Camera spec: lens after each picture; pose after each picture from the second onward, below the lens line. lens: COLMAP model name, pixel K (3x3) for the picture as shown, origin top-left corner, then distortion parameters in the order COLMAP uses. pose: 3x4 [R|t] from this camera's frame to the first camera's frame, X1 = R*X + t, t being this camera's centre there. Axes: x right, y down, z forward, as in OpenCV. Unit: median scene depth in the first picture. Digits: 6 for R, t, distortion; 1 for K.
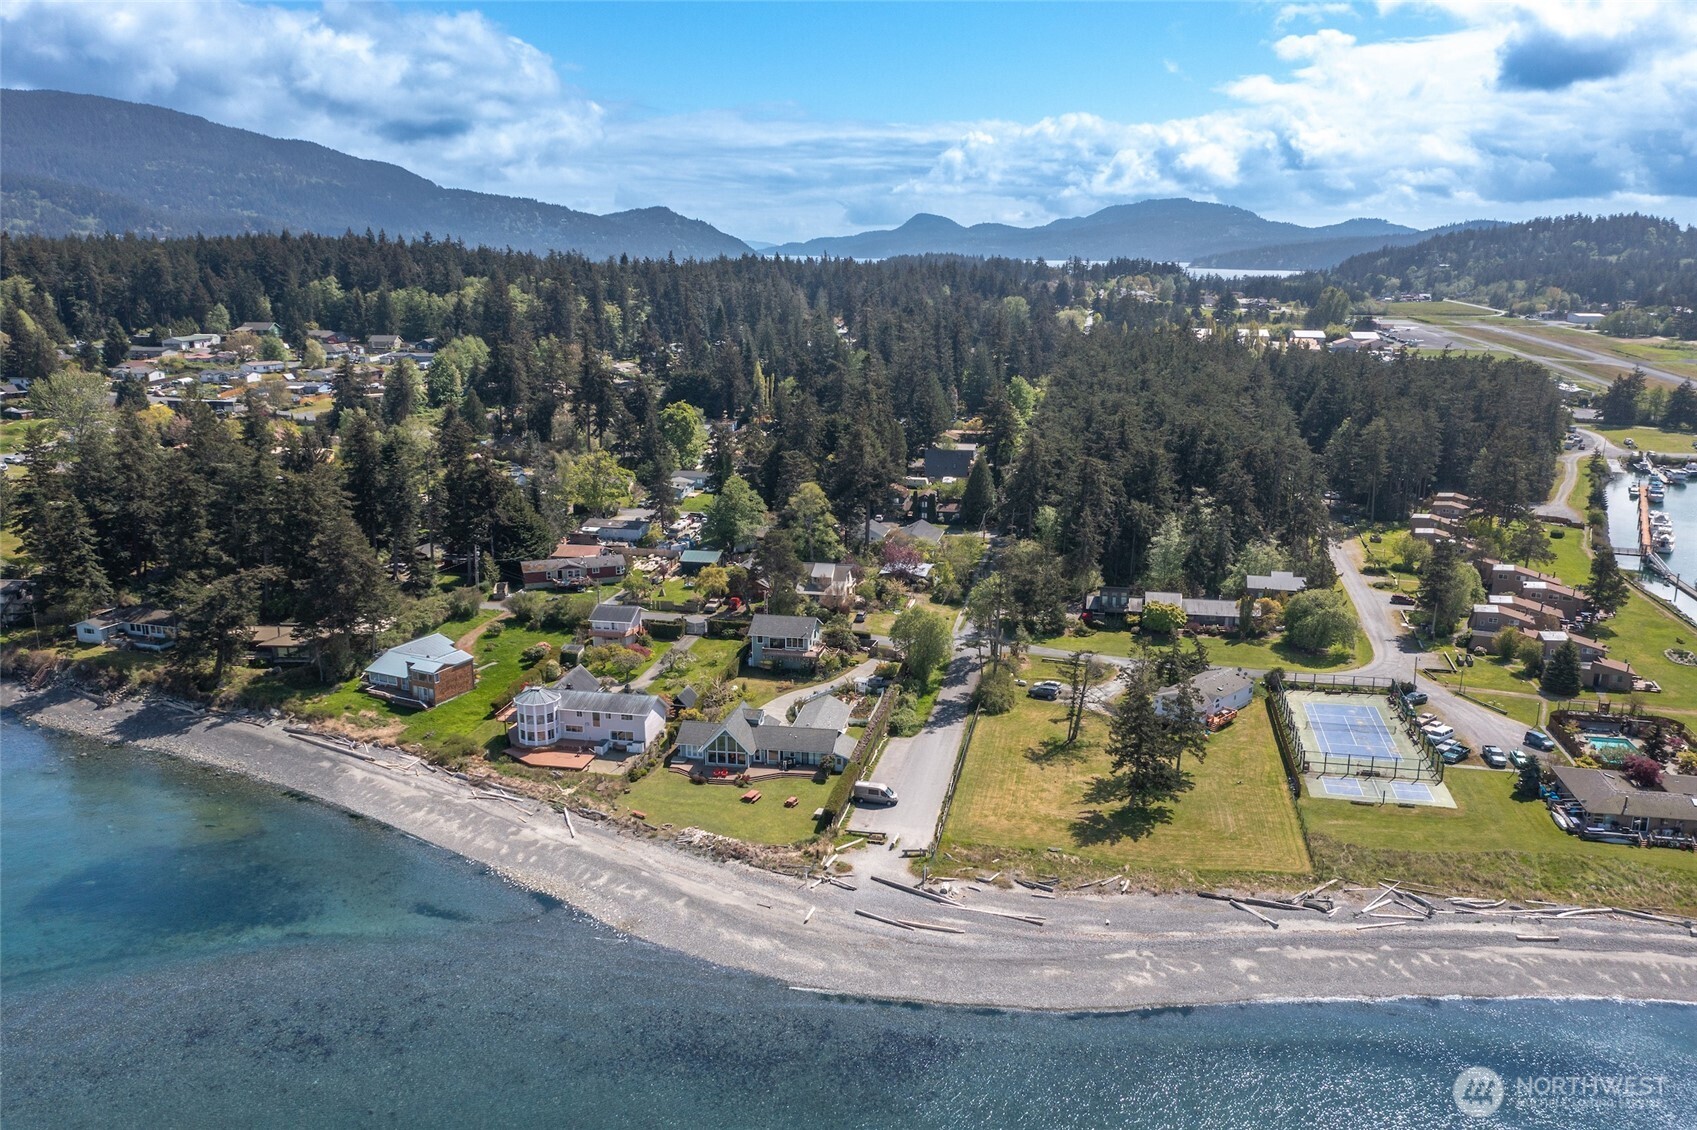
lens RADIAL K [[1343.9, 0, 848.5], [0, 1343.9, 565.0], [0, 0, 1]] dist [-0.040587, 0.142111]
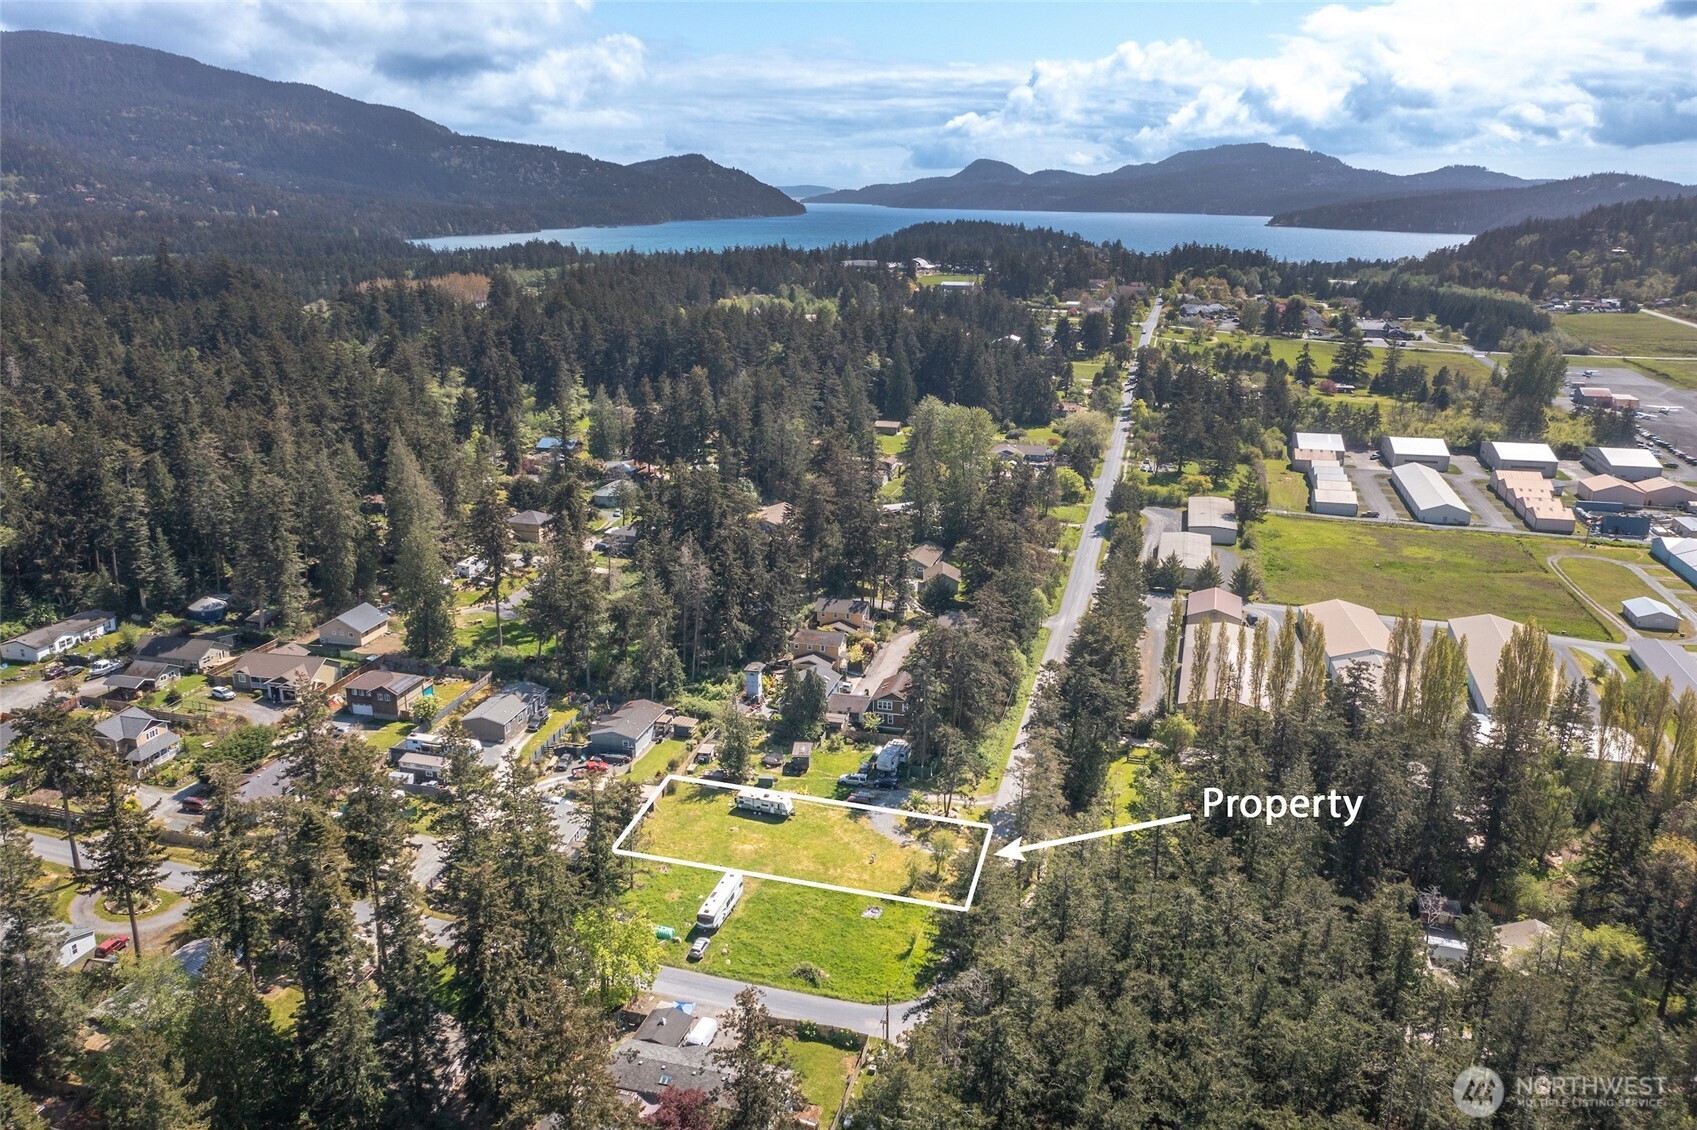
lens RADIAL K [[1343.9, 0, 848.5], [0, 1343.9, 565.0], [0, 0, 1]] dist [-0.040587, 0.142111]
pose [[0.998756, 0.013788, -0.047922, 0.076086], [-0.011777, 0.999049, 0.041984, -0.121482], [0.048456, -0.041367, 0.997968, 0.349531]]
